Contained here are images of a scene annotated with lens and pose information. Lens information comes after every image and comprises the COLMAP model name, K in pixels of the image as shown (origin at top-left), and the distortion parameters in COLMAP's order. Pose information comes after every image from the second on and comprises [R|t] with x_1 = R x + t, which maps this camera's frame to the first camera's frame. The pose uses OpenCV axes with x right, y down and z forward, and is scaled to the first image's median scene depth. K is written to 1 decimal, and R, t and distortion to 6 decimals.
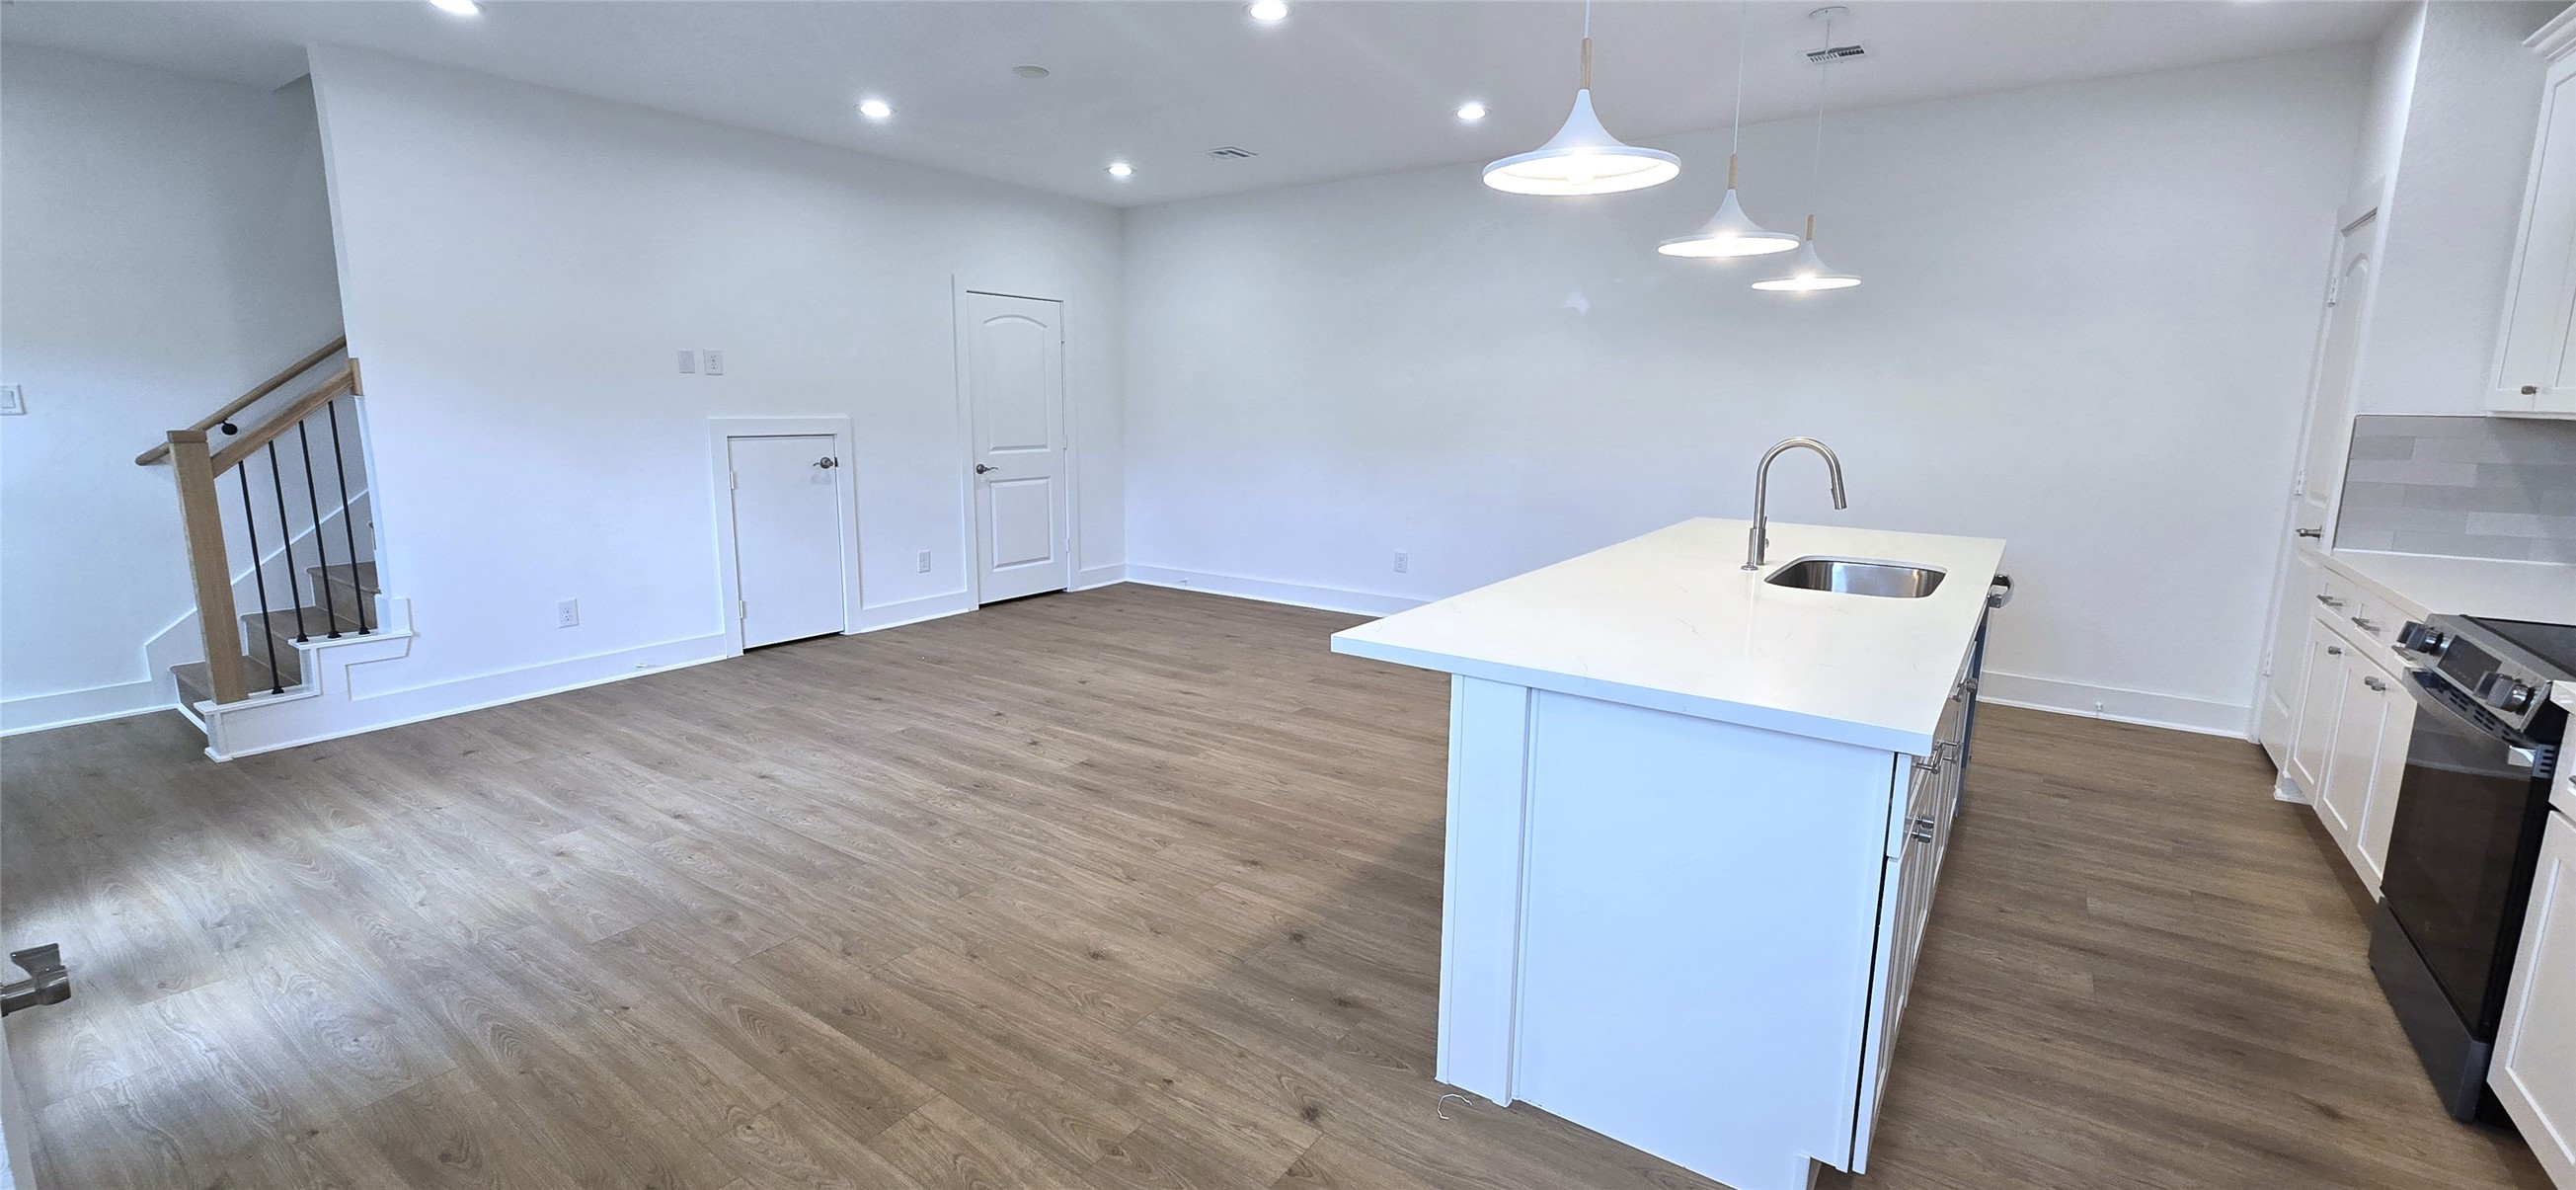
lens RADIAL K [[1059.5, 0, 1266.7], [0, 1059.5, 585.7], [0, 0, 1]] dist [0.000765, 0.000277]
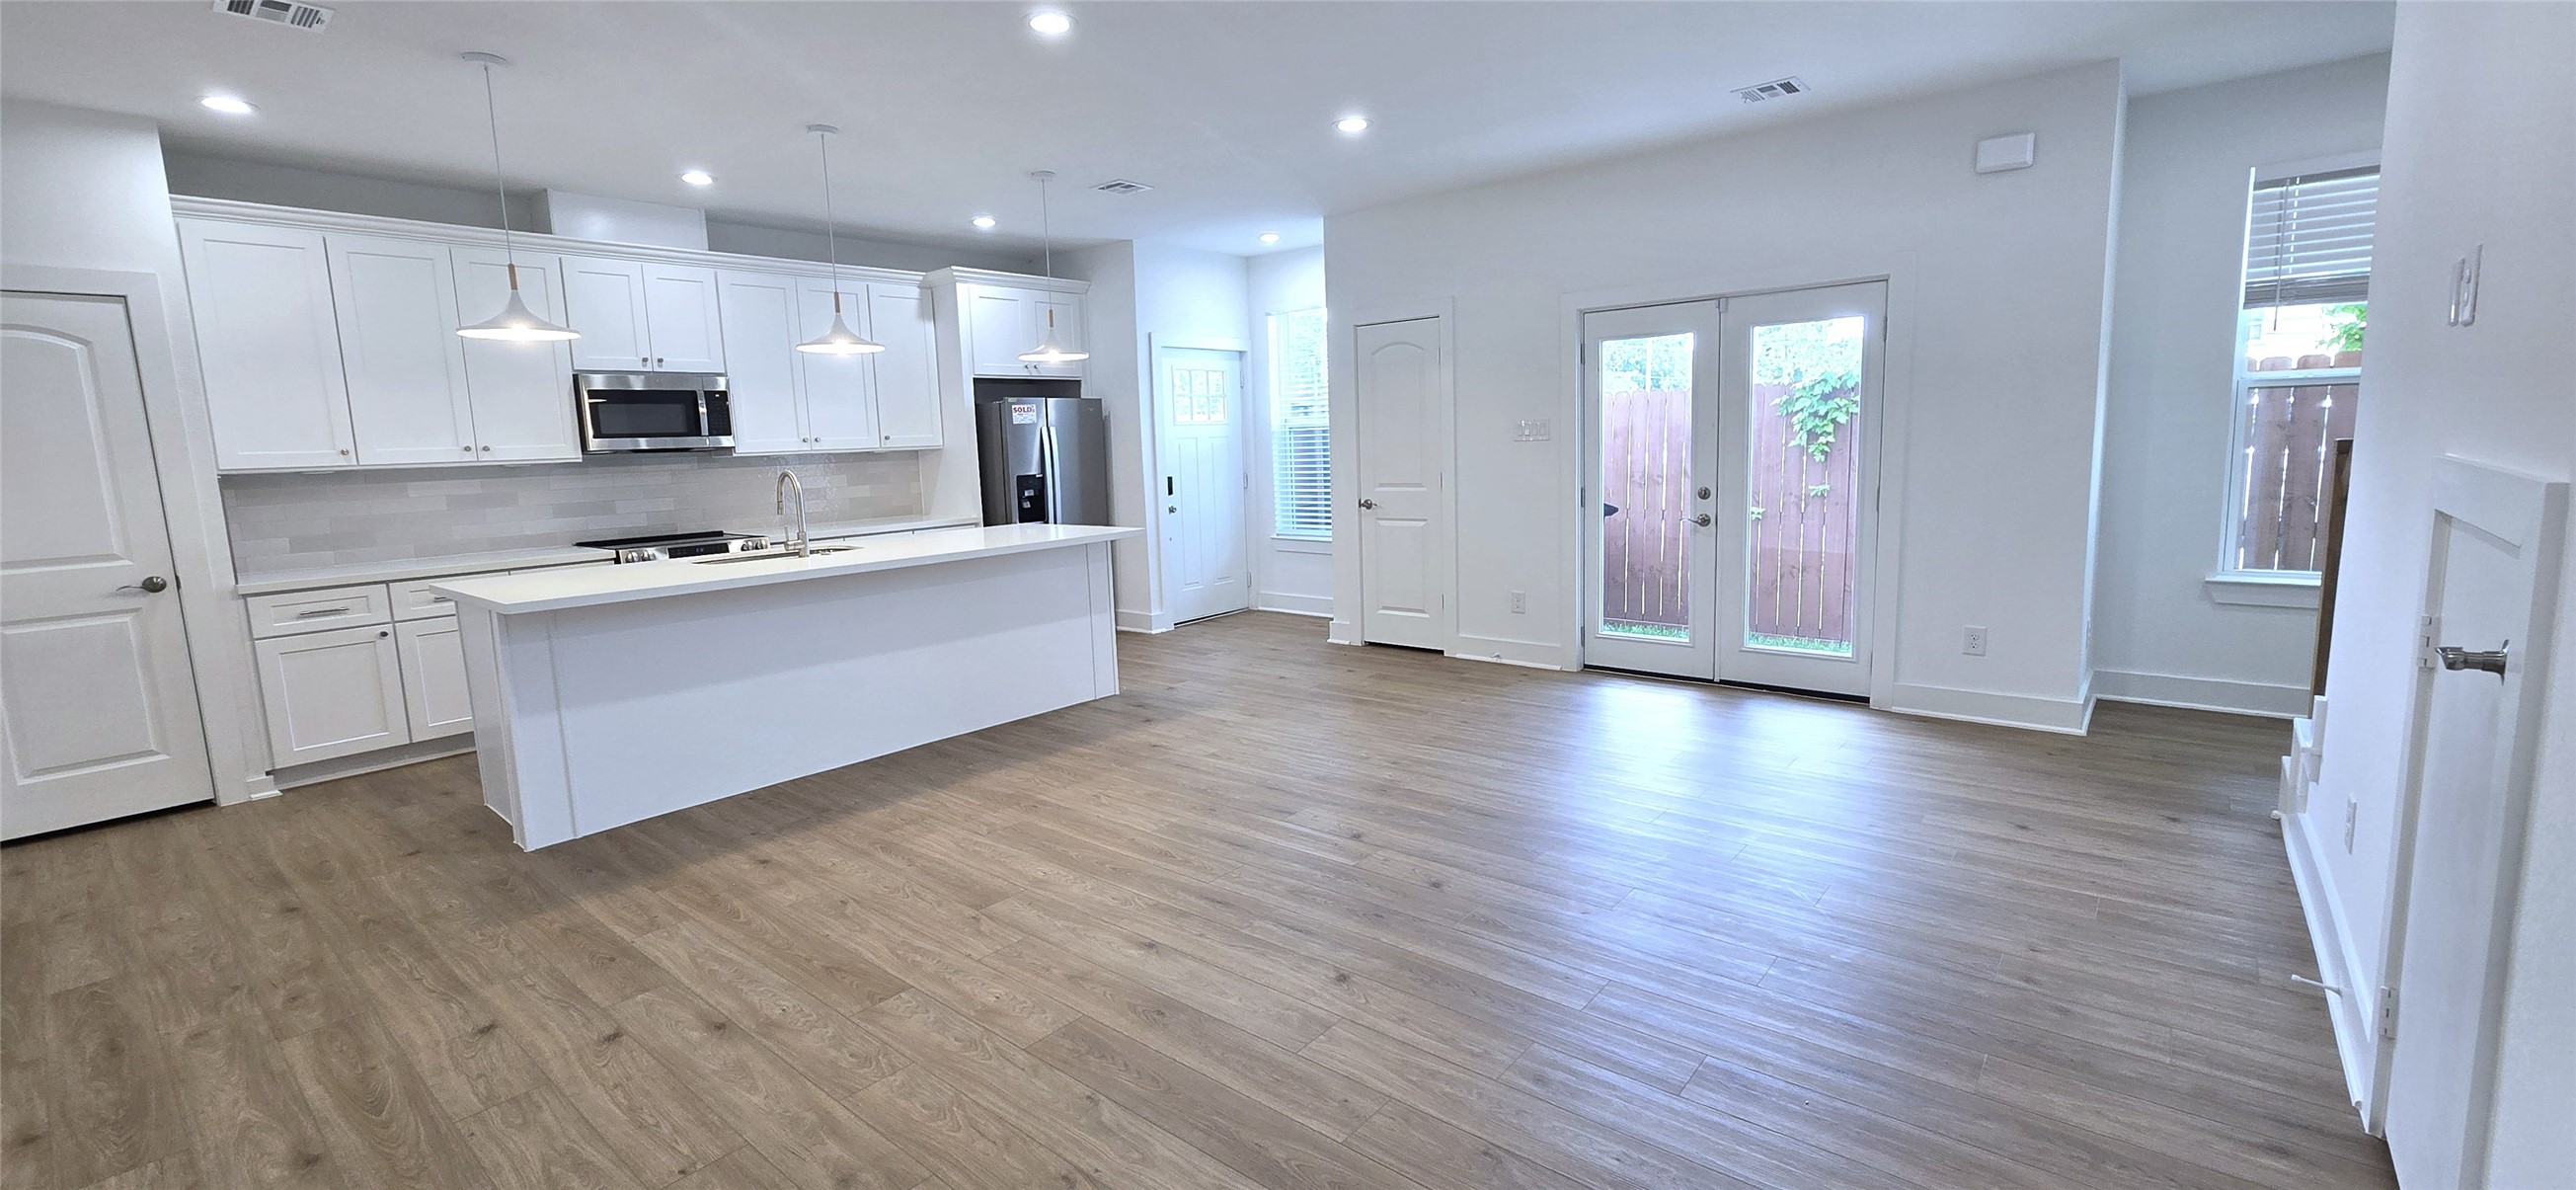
lens RADIAL K [[1059.5, 0, 1286.9], [0, 1059.5, 577.6], [0, 0, 1]] dist [0.000765, 0.000277]
pose [[-0.997478, 0.018424, 0.068547, -0.257348], [0.038421, 0.952164, 0.303162, -0.345759], [-0.059683, 0.305030, -0.950471, 1.983338]]
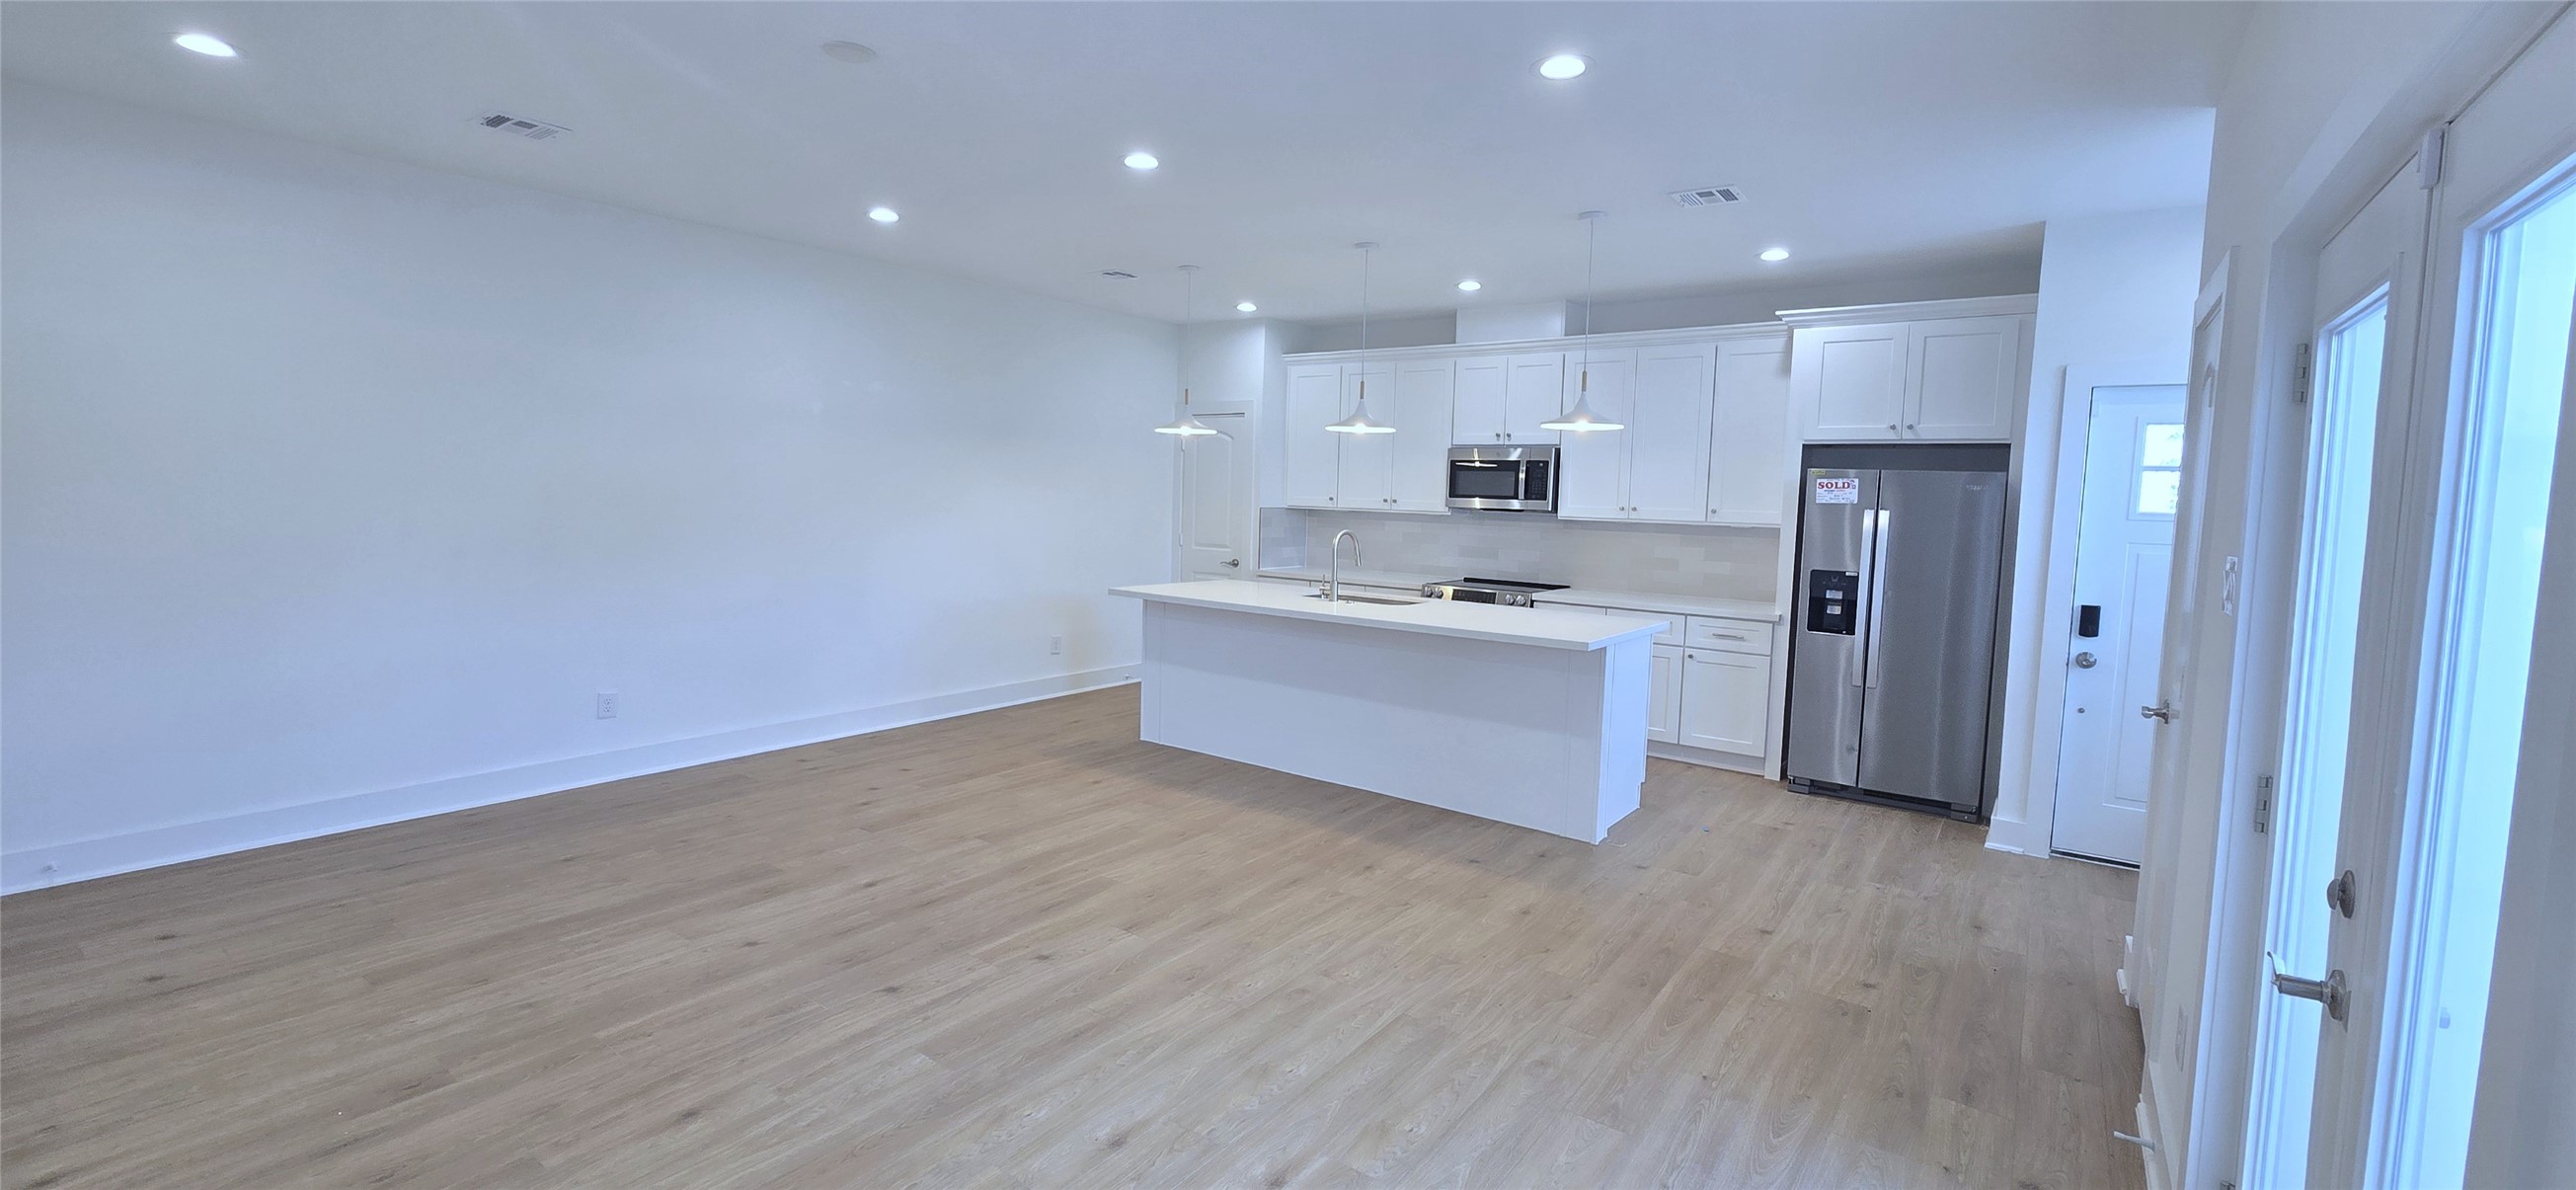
lens RADIAL K [[1059.5, 0, 1266.5], [0, 1059.5, 596.1], [0, 0, 1]] dist [0.000765, 0.000277]
pose [[0.015451, -0.108463, 0.993980, -1.100854], [0.147444, 0.983478, 0.105025, -0.195504], [-0.988950, 0.144934, 0.031188, 0.883010]]
